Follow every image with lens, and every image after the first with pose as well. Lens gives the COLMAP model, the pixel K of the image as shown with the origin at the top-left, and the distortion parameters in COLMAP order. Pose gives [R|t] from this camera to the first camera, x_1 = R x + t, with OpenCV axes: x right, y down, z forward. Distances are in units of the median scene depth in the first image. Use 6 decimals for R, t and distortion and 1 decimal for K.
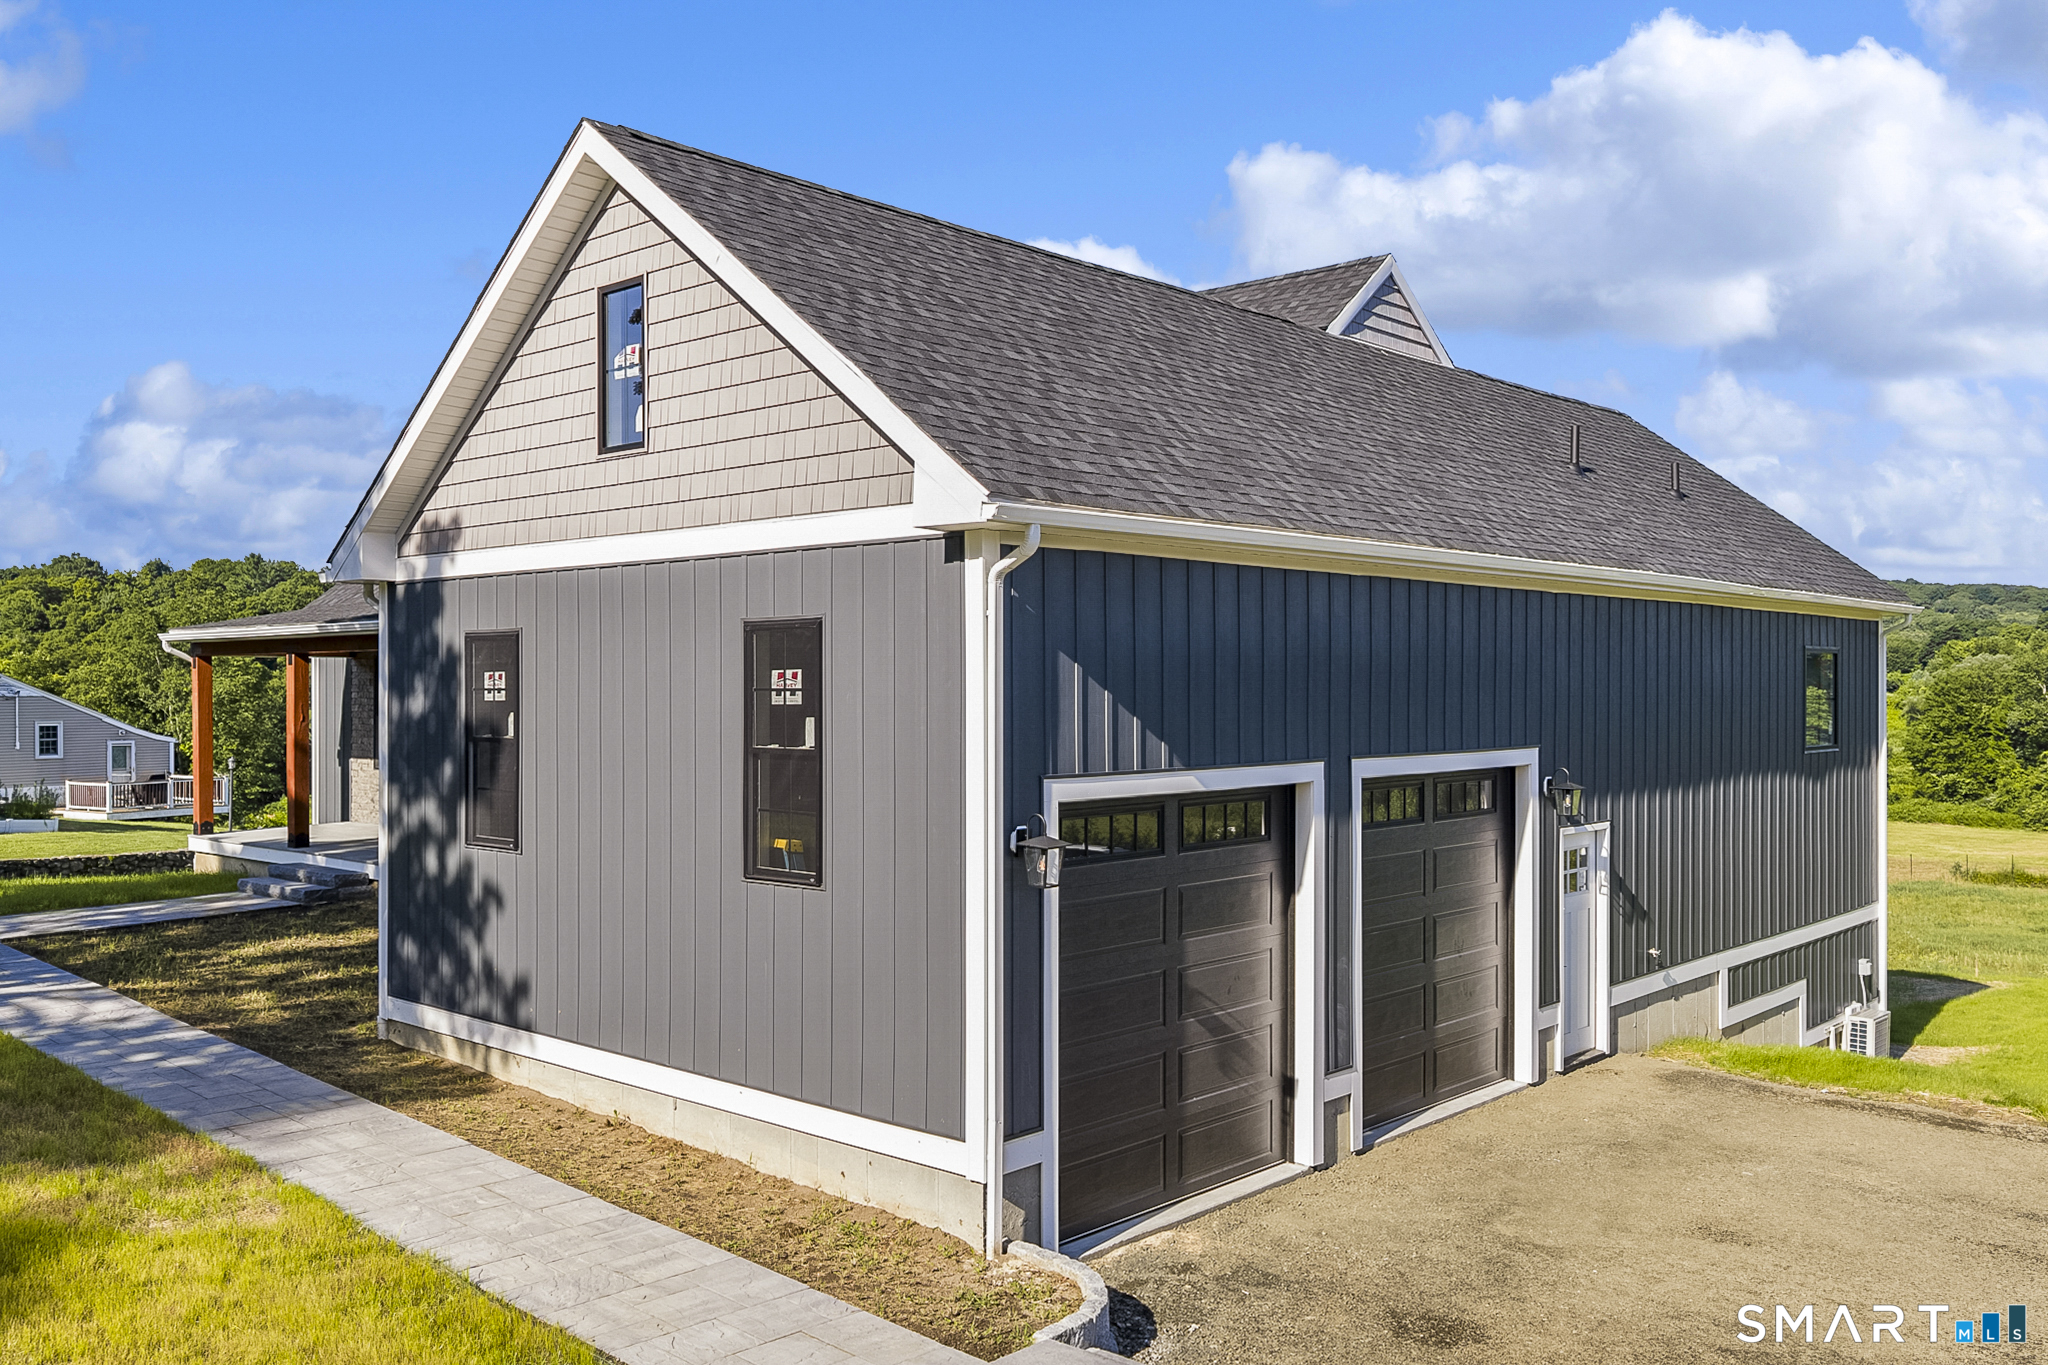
lens RADIAL K [[1689.0, 0, 1024.0], [0, 1689.0, 682.5], [0, 0, 1]] dist [0.013206, -0.008628]
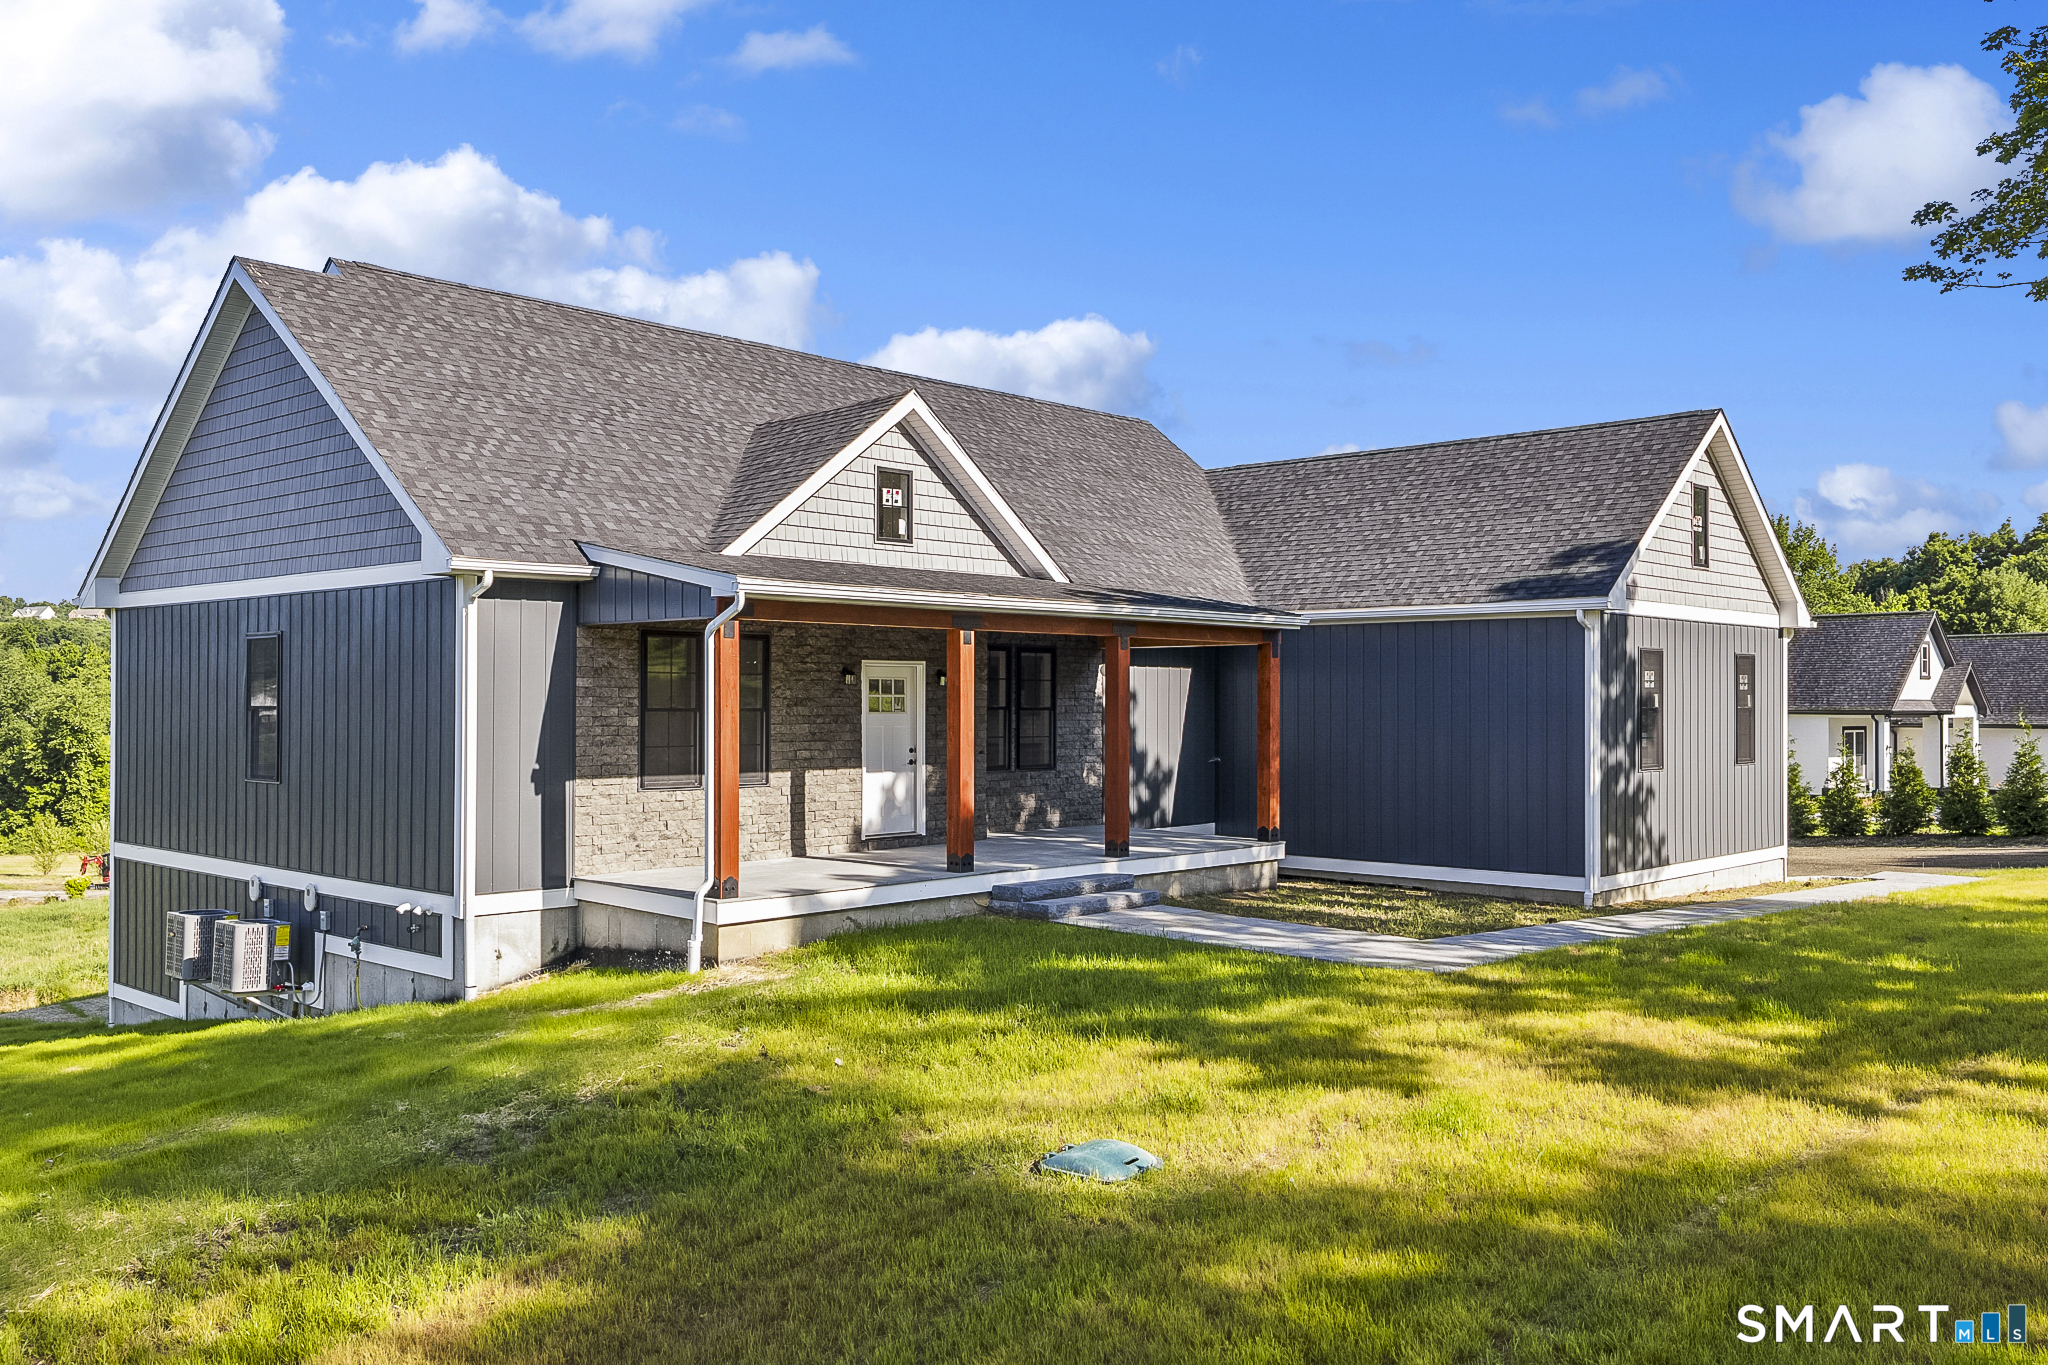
lens RADIAL K [[1689.0, 0, 1024.0], [0, 1689.0, 682.5], [0, 0, 1]] dist [0.013206, -0.008628]
pose [[0.018340, 0.013062, 0.999746, -2.091881], [-0.006175, 0.999897, -0.012950, 0.032599], [-0.999813, -0.005936, 0.018418, 1.613604]]
